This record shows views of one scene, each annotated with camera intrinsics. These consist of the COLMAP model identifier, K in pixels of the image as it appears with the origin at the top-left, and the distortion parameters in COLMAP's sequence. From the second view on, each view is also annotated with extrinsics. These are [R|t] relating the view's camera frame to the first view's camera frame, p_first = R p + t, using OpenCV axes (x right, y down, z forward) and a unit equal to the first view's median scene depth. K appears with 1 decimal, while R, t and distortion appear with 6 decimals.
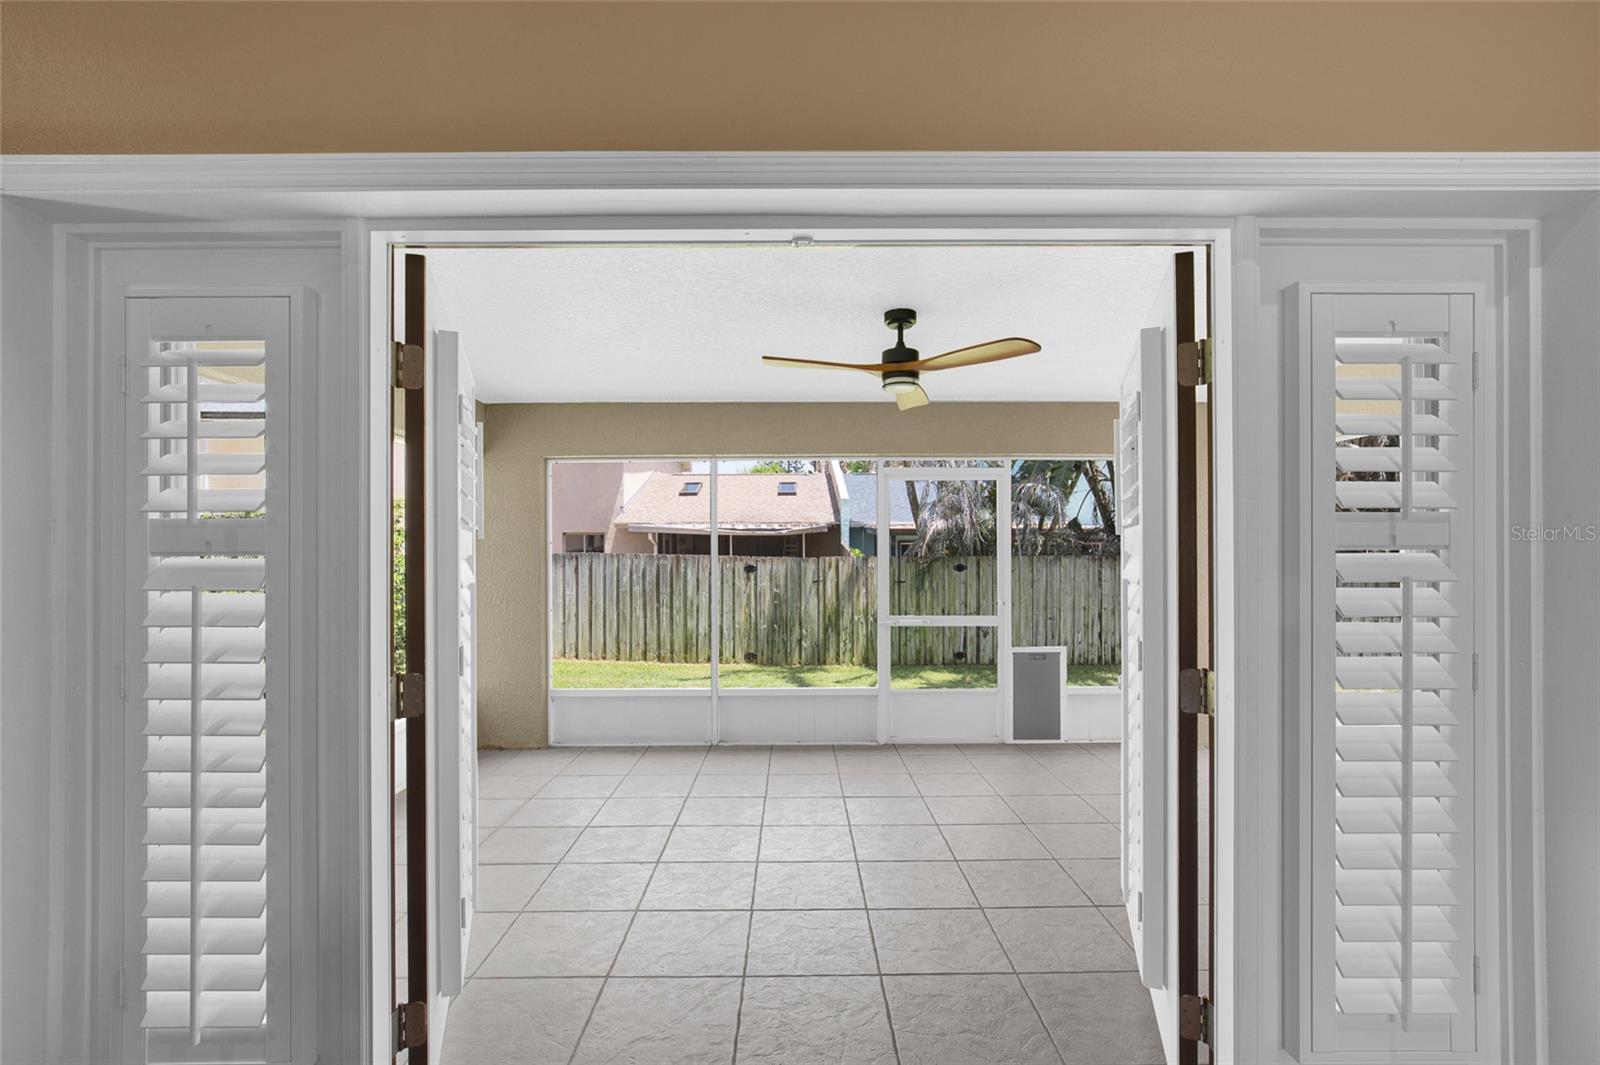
lens RADIAL K [[731.3, 0, 803.3], [0, 731.3, 540.7], [0, 0, 1]] dist [-0.027971, 0.003914]
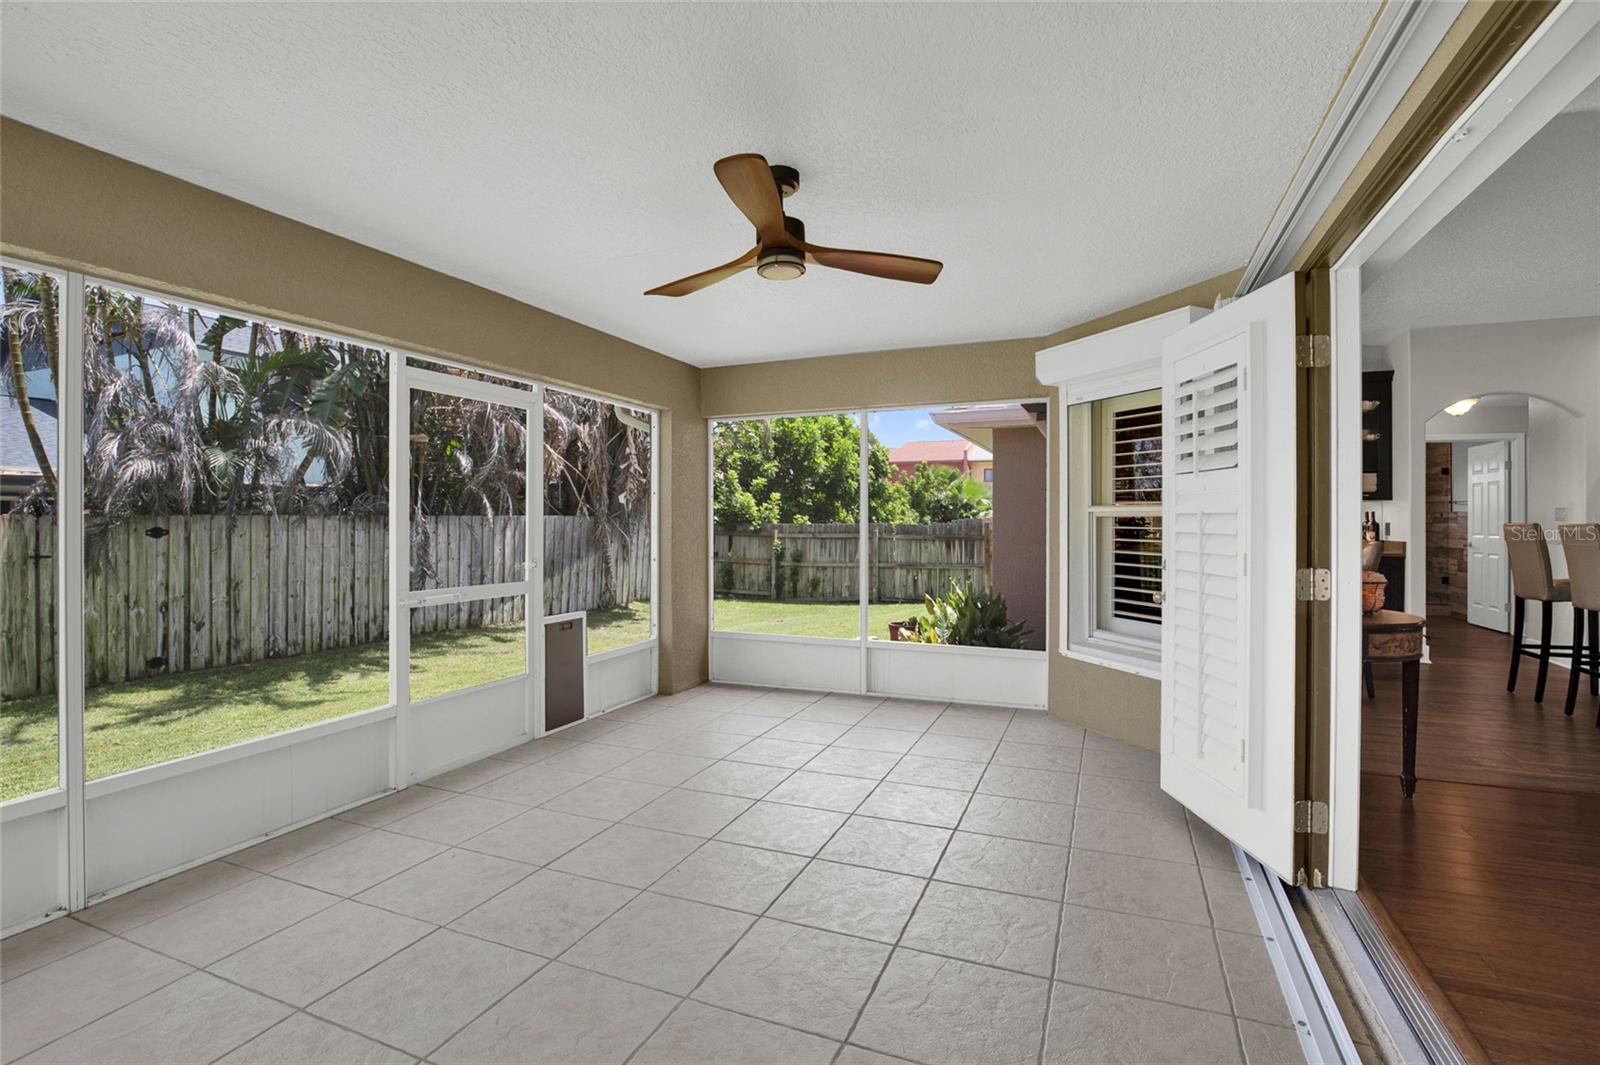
lens RADIAL K [[731.3, 0, 809.0], [0, 731.3, 529.0], [0, 0, 1]] dist [-0.027971, 0.003914]
pose [[0.397956, -0.010126, 0.917349, -0.152048], [-0.015219, 0.999729, 0.017637, 0.012846], [-0.917278, -0.020980, 0.397694, 0.185218]]
